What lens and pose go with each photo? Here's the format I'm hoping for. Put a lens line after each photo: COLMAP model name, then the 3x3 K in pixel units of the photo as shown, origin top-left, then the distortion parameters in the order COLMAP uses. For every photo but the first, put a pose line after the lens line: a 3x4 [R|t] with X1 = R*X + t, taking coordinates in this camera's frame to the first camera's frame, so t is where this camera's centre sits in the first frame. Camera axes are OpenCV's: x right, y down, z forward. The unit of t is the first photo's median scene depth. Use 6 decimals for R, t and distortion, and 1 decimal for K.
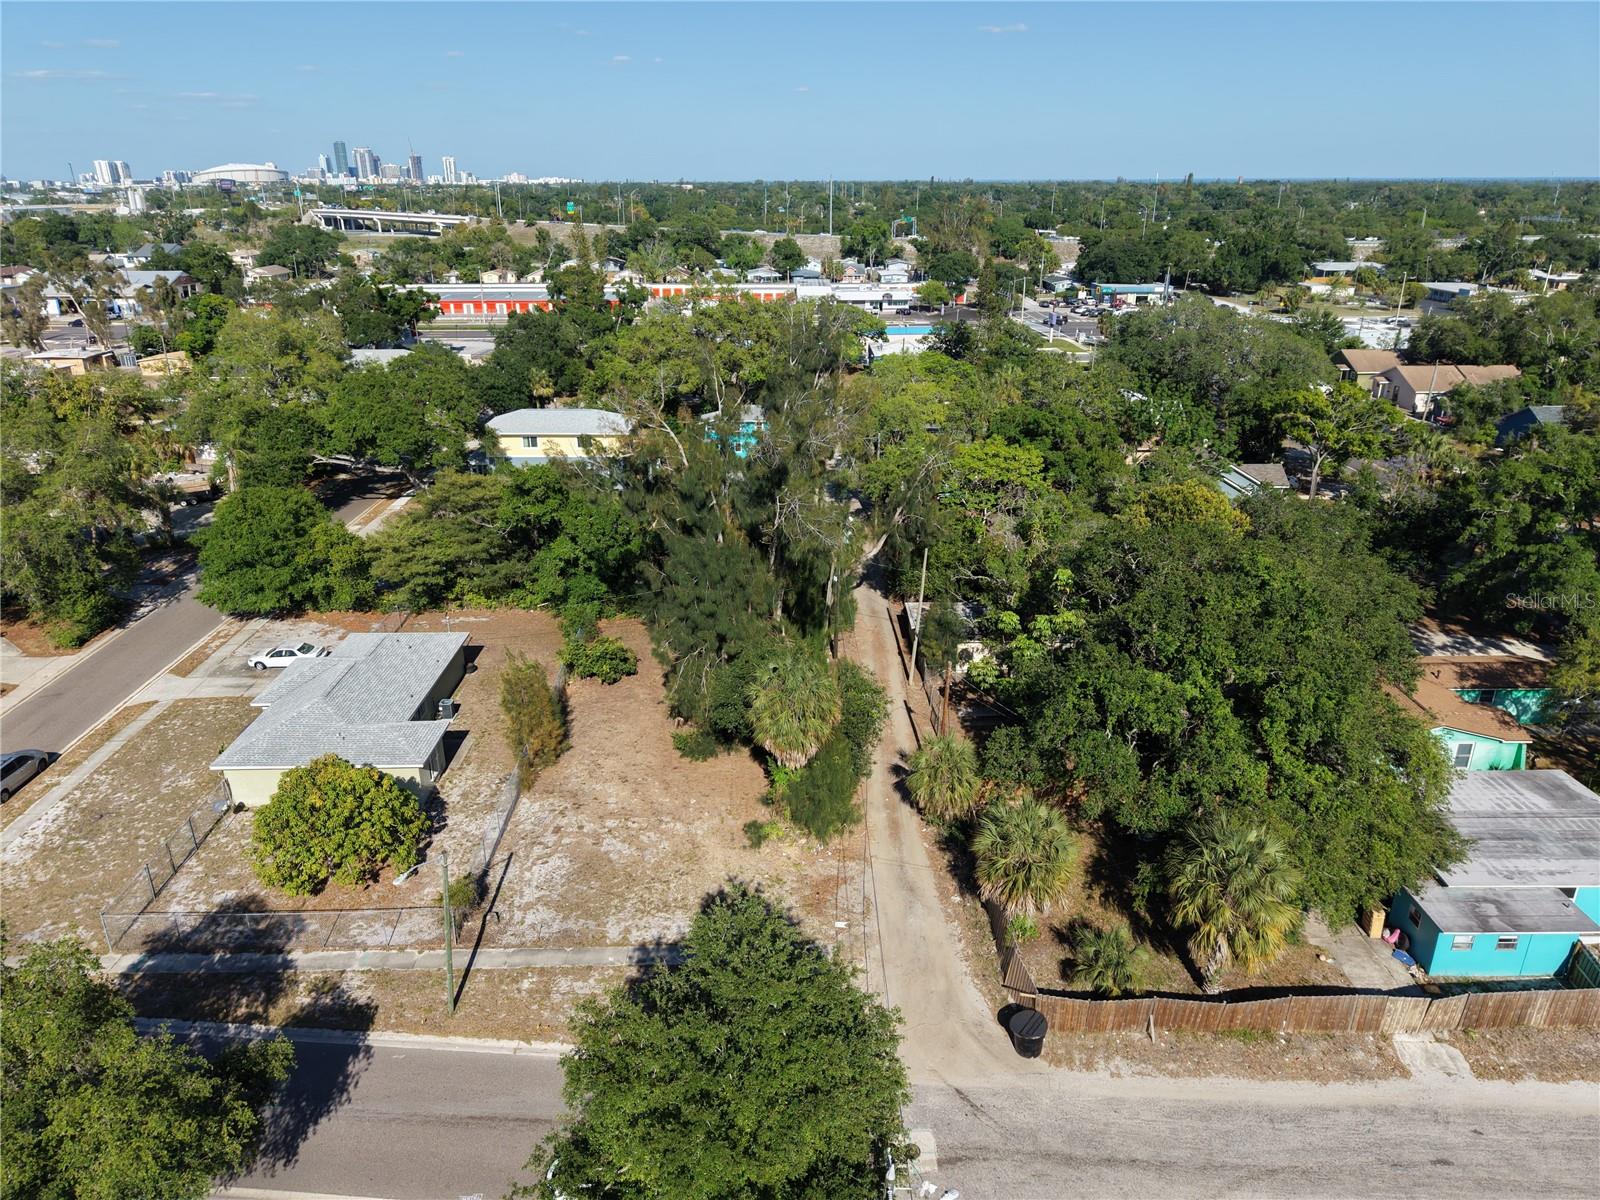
lens RADIAL K [[1063.2, 0, 802.6], [0, 1063.2, 589.4], [0, 0, 1]] dist [0.014915, -0.004083]
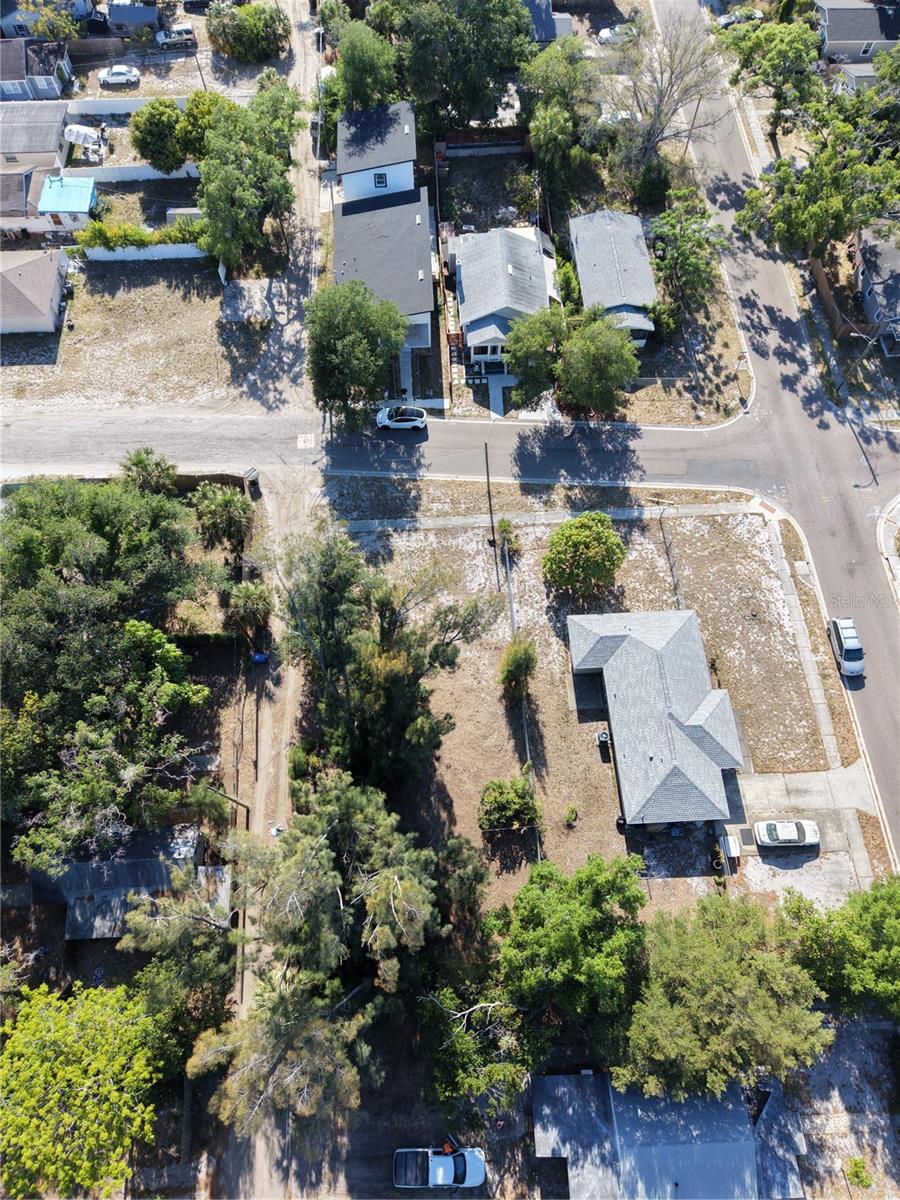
lens RADIAL K [[797.4, 0, 452.1], [0, 797.4, 605.5], [0, 0, 1]] dist [0.014915, -0.004083]
pose [[-0.999213, 0.038499, -0.009570, -0.153547], [-0.006580, 0.077049, 0.997006, -0.961180], [0.039121, 0.996284, -0.076735, 0.971327]]
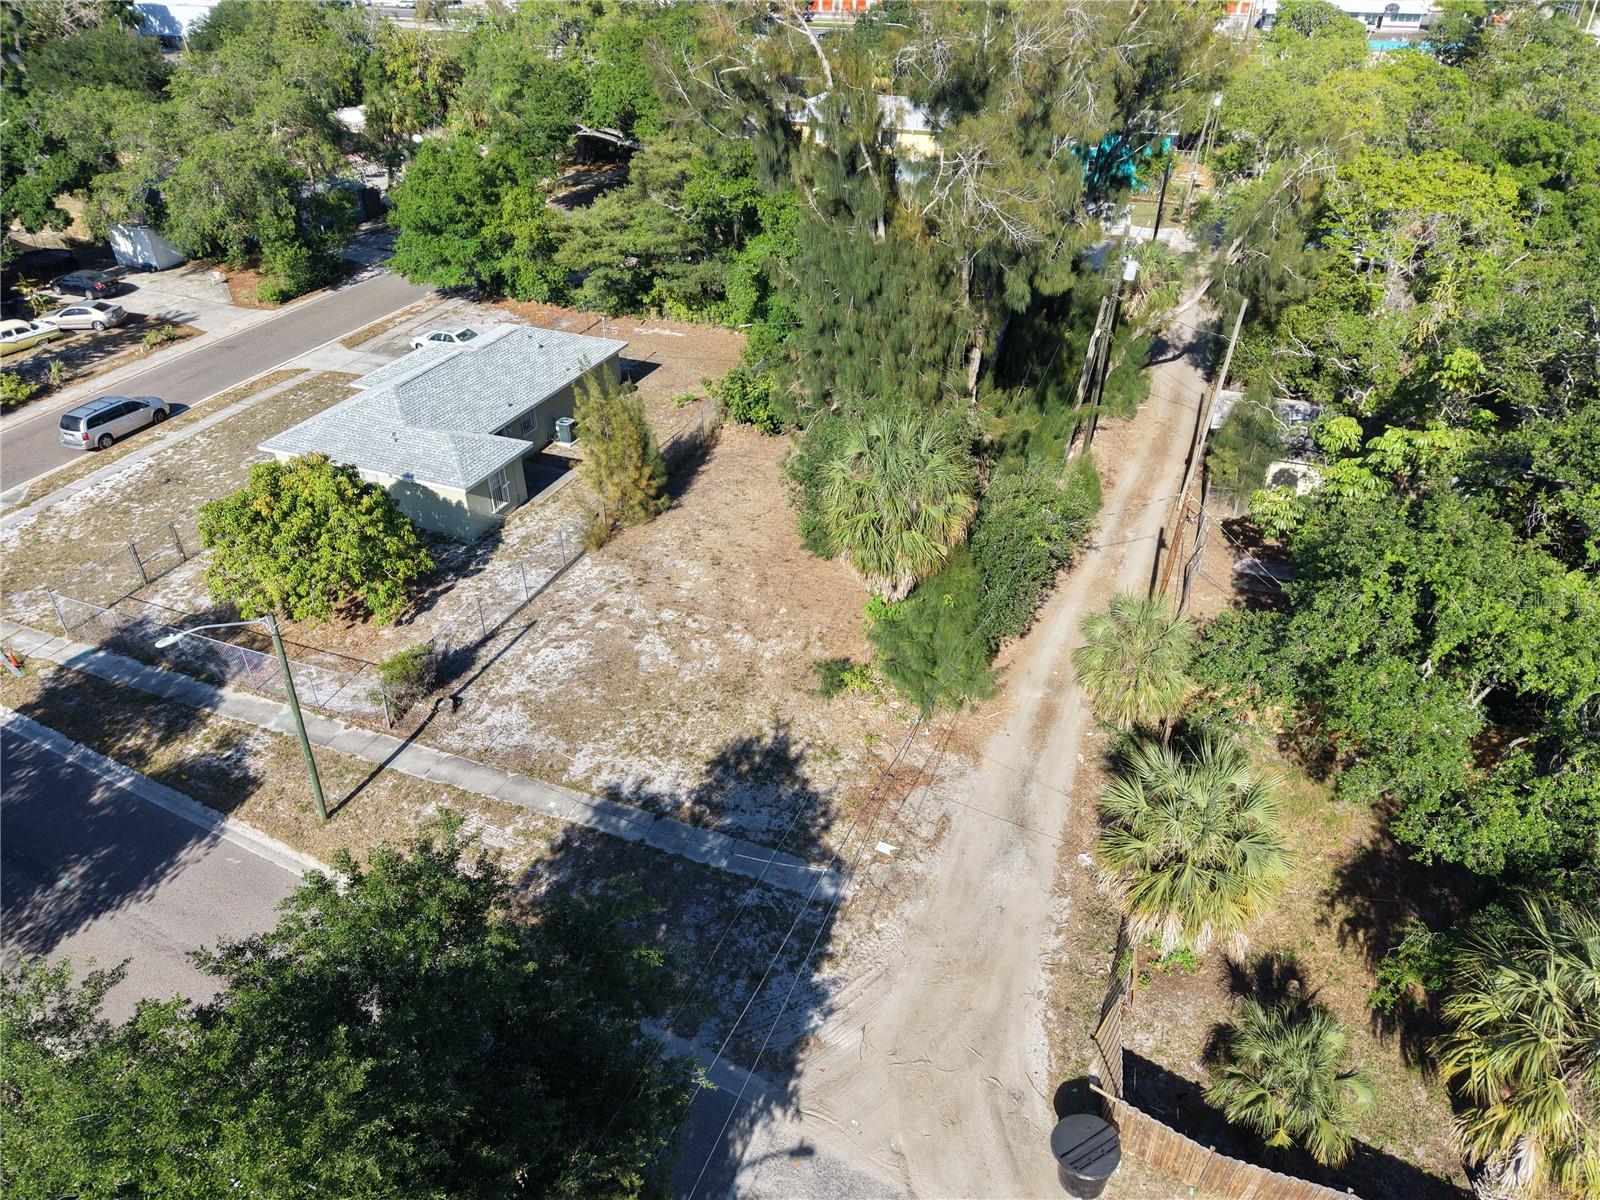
lens RADIAL K [[1063.2, 0, 804.6], [0, 1063.2, 603.5], [0, 0, 1]] dist [0.014915, -0.004083]
pose [[0.923350, 0.214868, -0.318209, 0.127161], [-0.138104, 0.959145, 0.246917, 0.015316], [0.358263, -0.184045, 0.915301, 0.324294]]
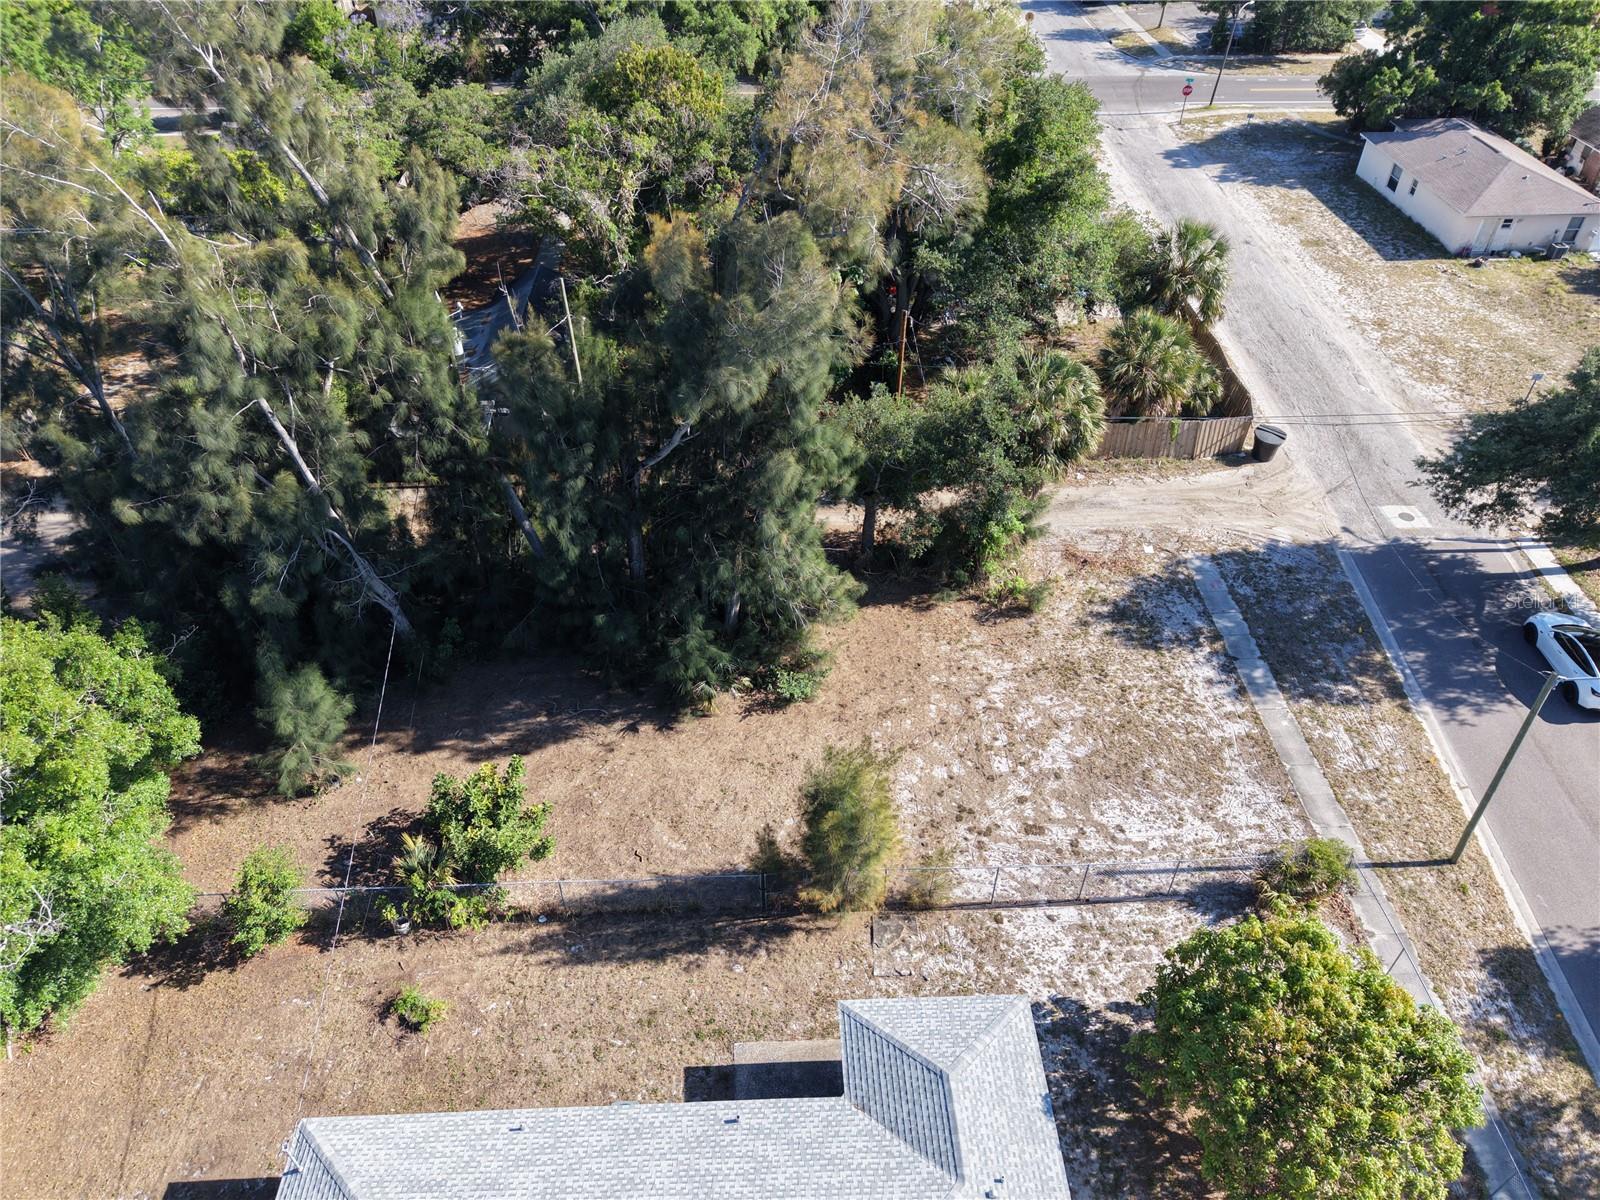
lens RADIAL K [[1063.2, 0, 799.9], [0, 1063.2, 607.7], [0, 0, 1]] dist [0.014915, -0.004083]
pose [[-0.024899, -0.662462, 0.748682, -0.546687], [0.360097, 0.692697, 0.624901, -0.276048], [-0.932583, 0.285157, 0.221303, 0.849839]]
